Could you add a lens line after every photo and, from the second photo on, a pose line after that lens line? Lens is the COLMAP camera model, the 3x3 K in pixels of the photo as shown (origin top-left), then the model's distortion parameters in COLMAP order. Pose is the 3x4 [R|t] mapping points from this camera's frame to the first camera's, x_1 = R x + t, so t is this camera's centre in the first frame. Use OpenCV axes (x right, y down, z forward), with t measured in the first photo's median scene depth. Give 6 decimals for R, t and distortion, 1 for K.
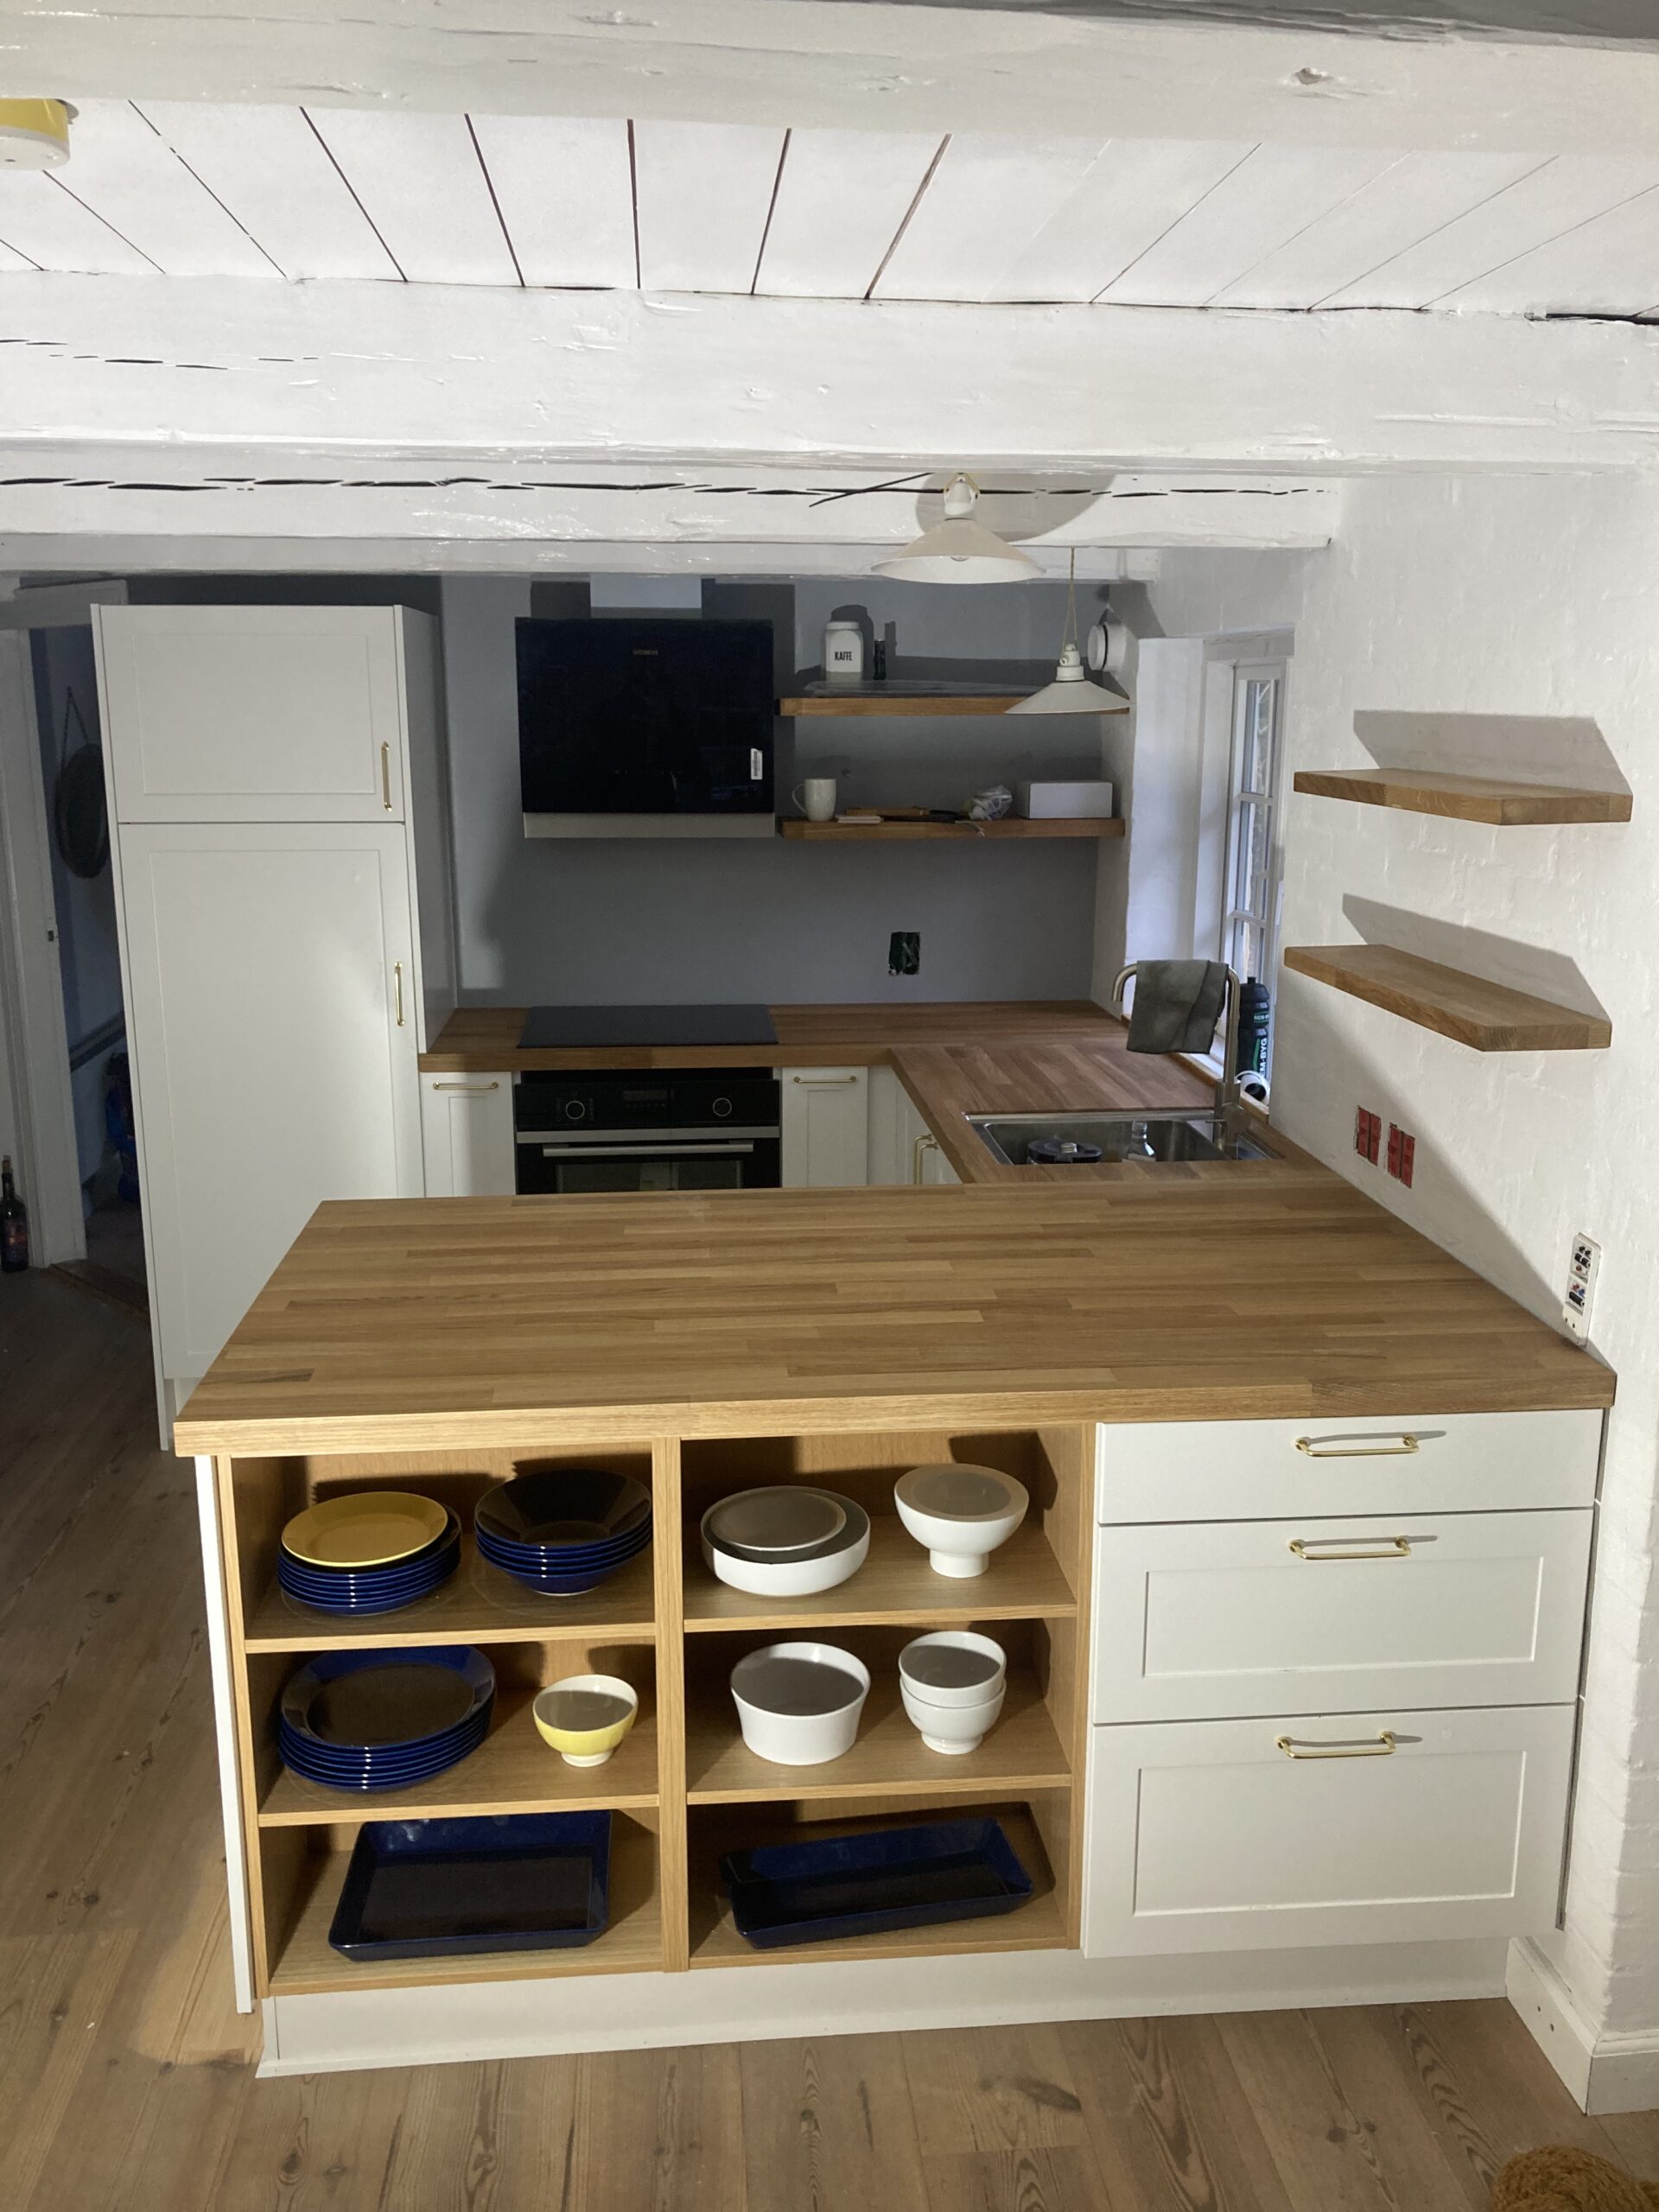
lens RADIAL K [[1799.4, 0, 865.4], [0, 1799.4, 1101.7], [0, 0, 1]] dist [0.012820, -0.004636]
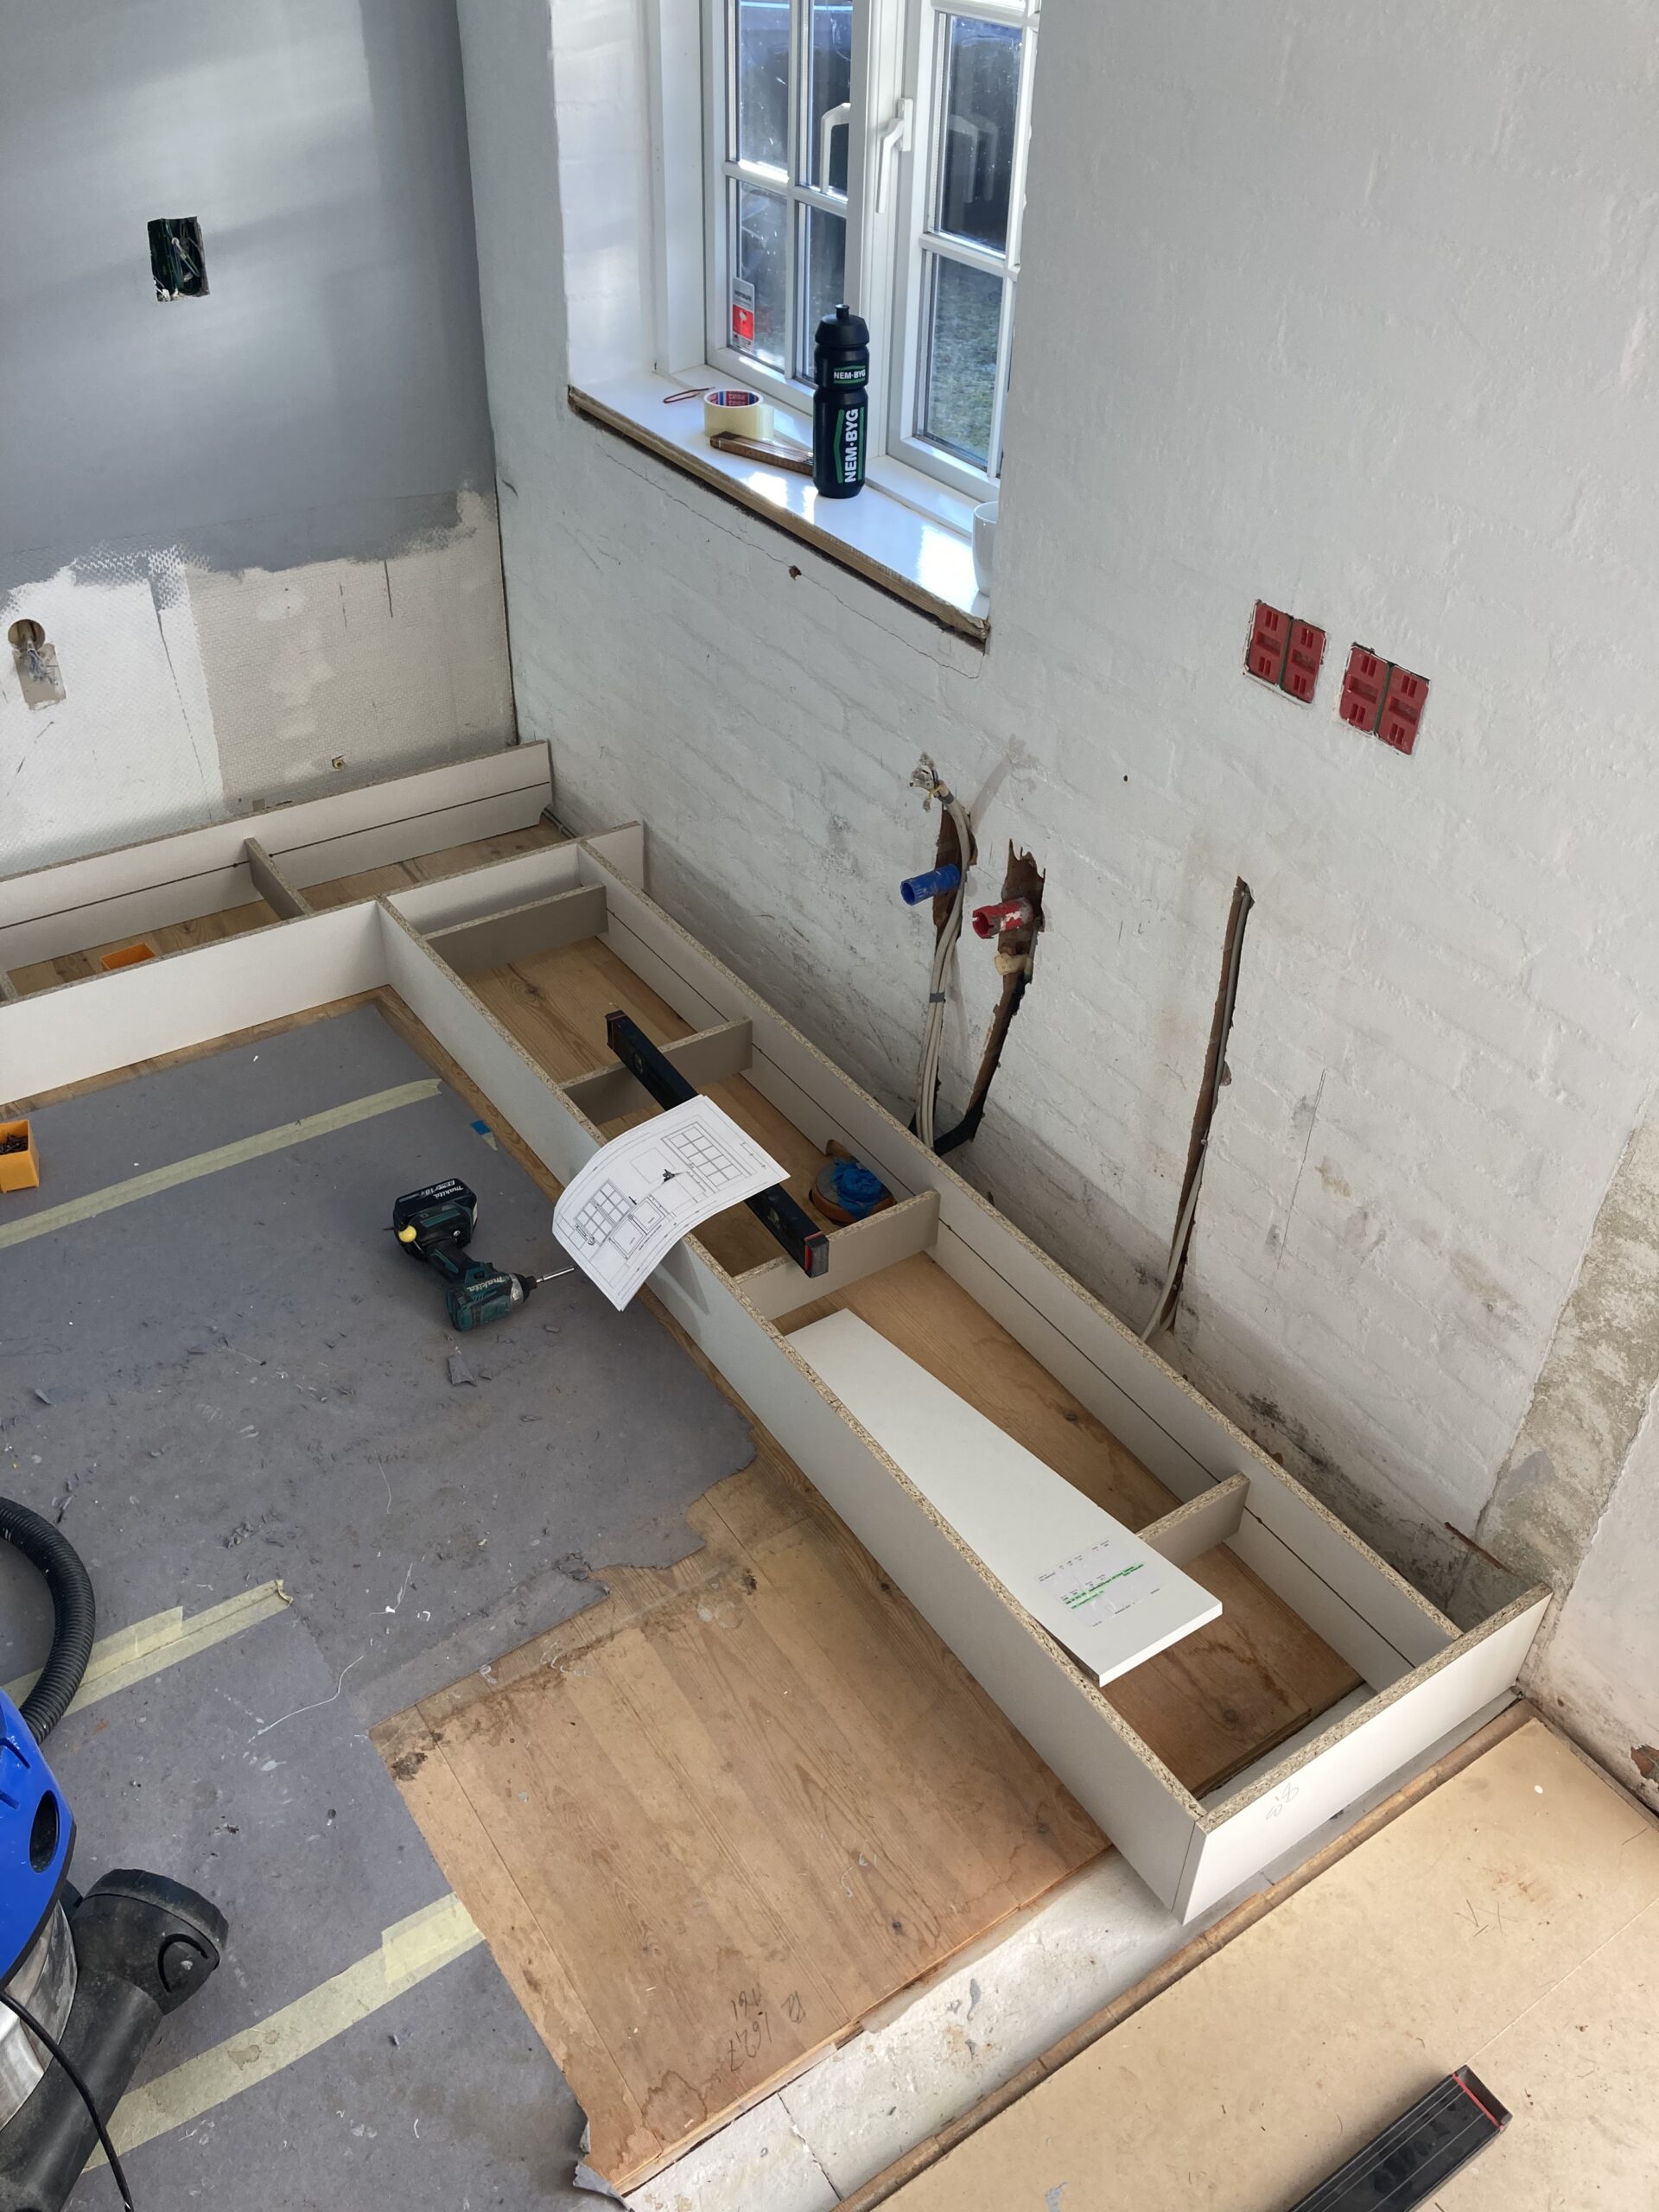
lens RADIAL K [[1786.1, 0, 841.7], [0, 1786.1, 1092.1], [0, 0, 1]] dist [-0.002528, 0.040020]
pose [[0.878933, -0.276587, 0.388557, -0.147214], [0.081170, 0.889539, 0.449591, -0.141422], [-0.469987, -0.363621, 0.804296, 0.523171]]
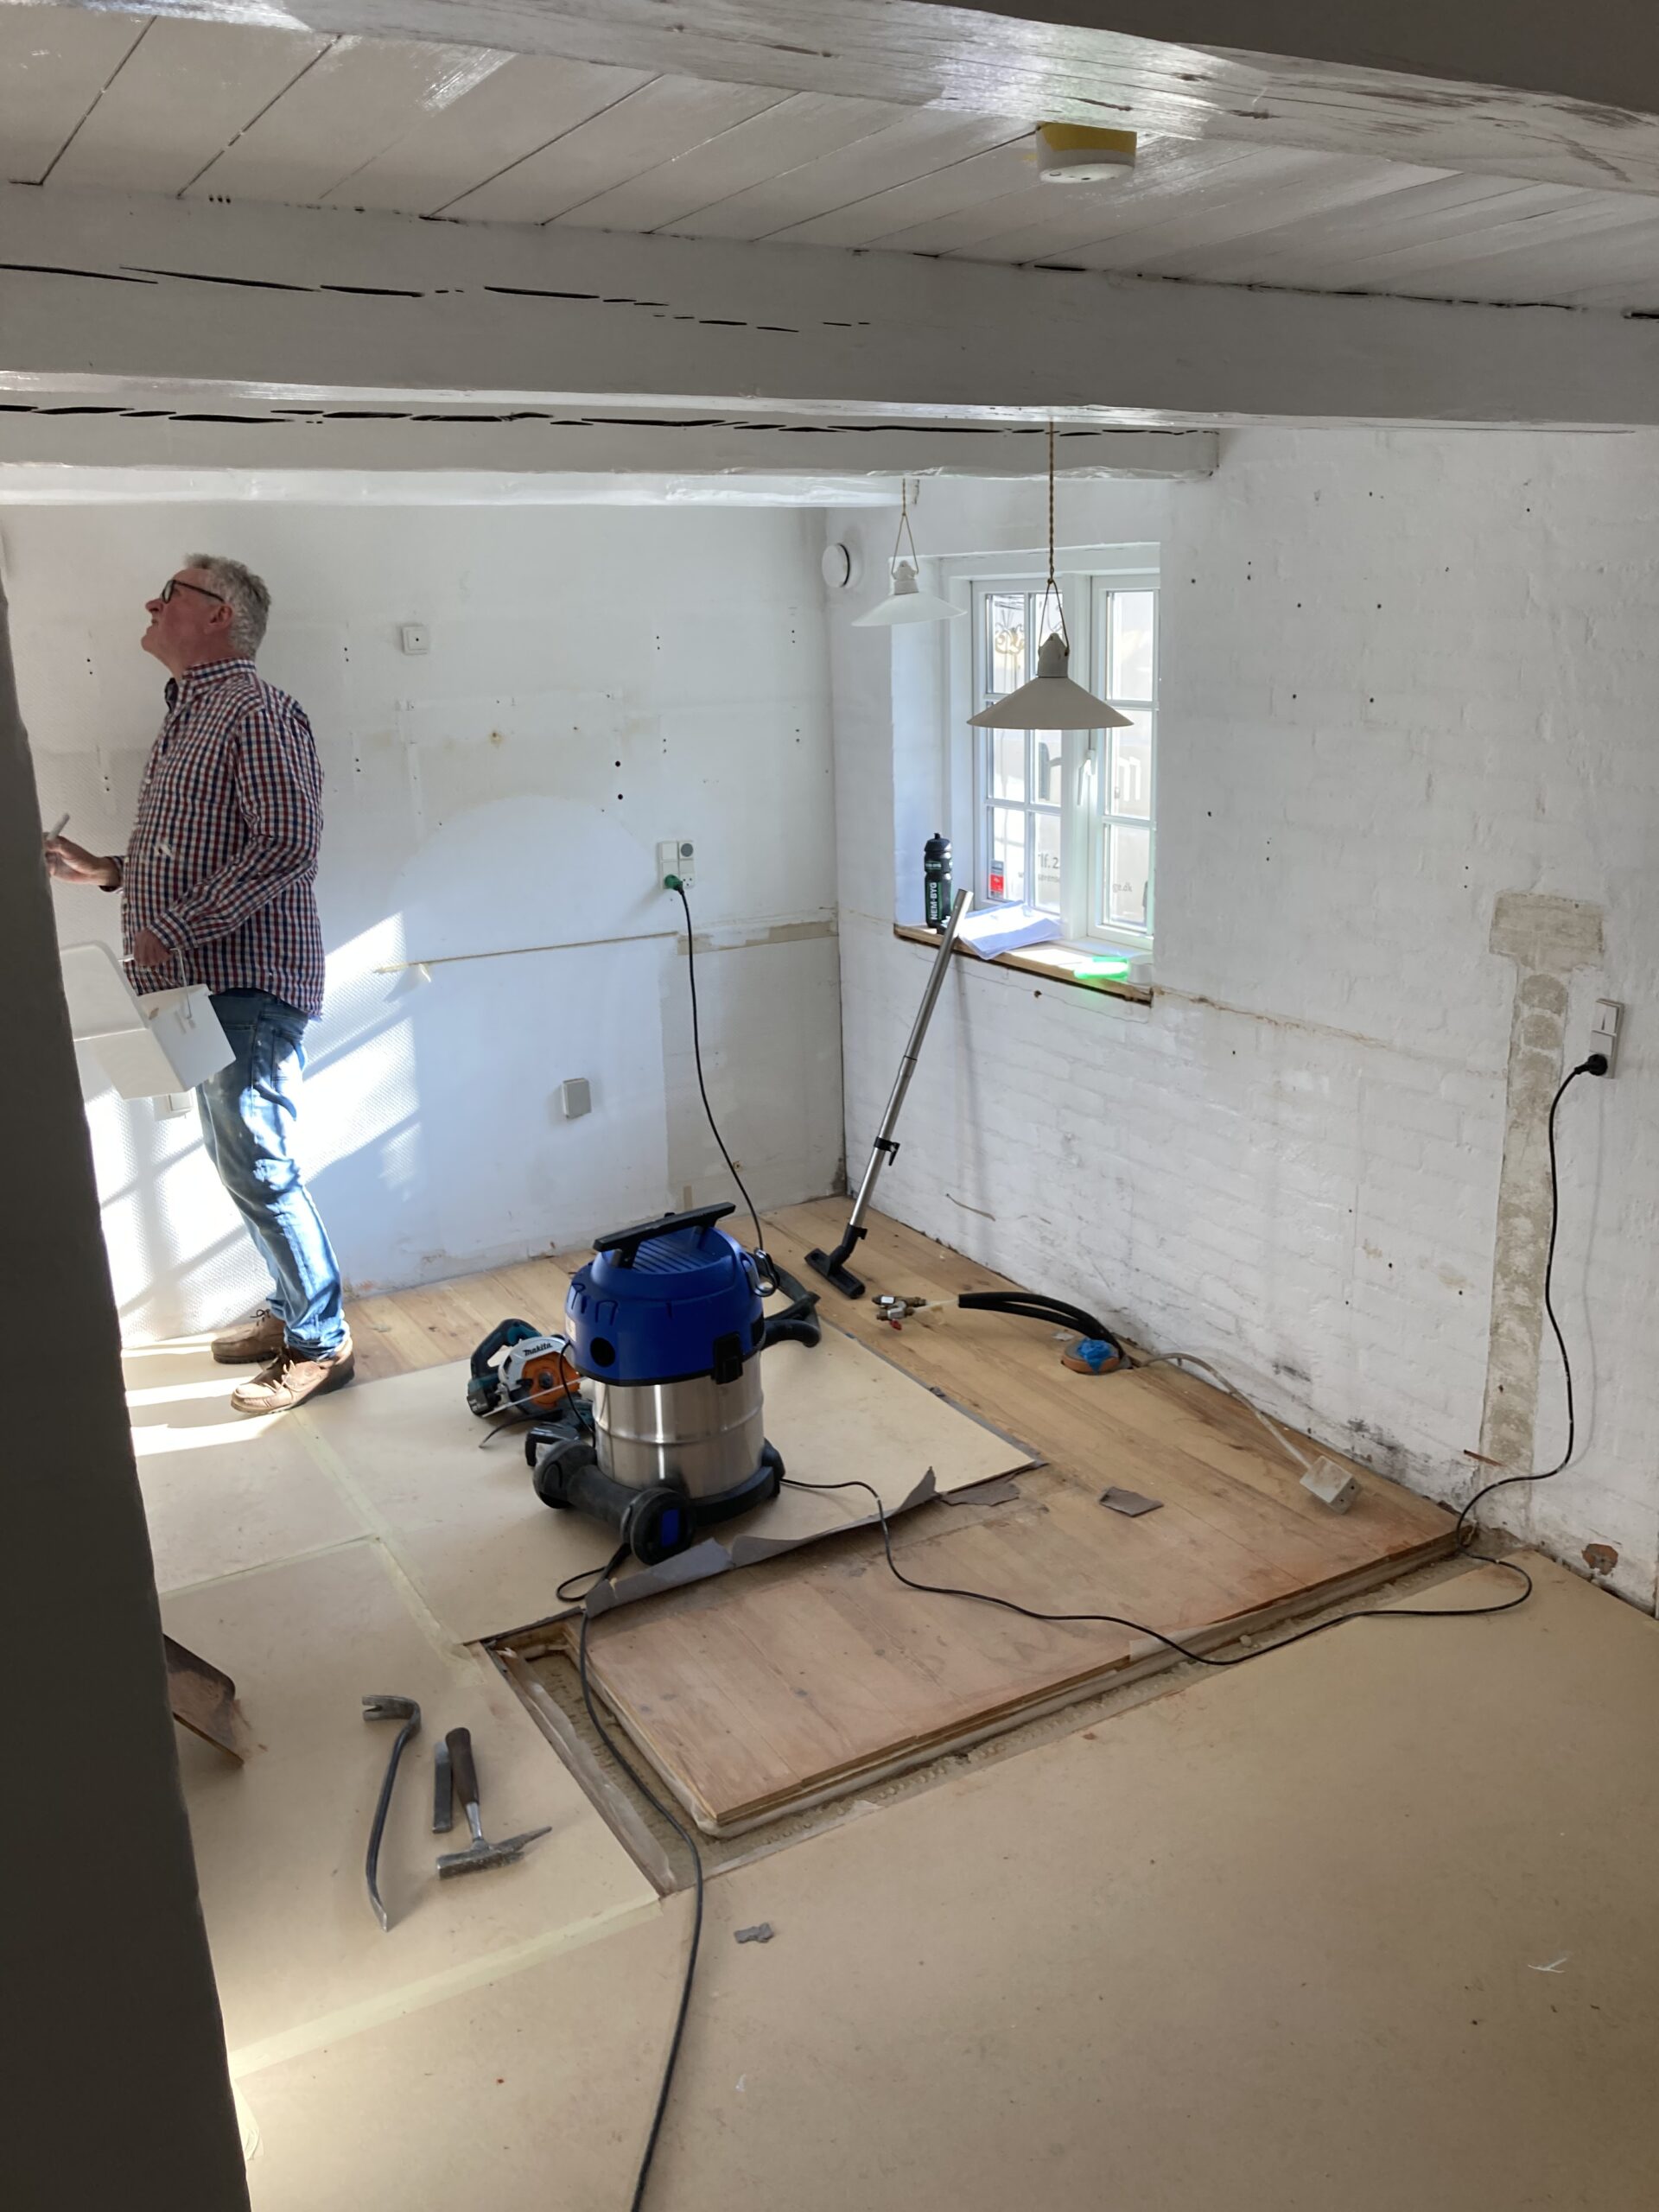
lens RADIAL K [[1799.4, 0, 865.4], [0, 1799.4, 1101.7], [0, 0, 1]] dist [0.012820, -0.004636]
pose [[0.907105, -0.139512, 0.397111, -0.514154], [0.121565, 0.990101, 0.070153, -0.008312], [-0.402967, -0.015361, 0.915086, -0.017684]]
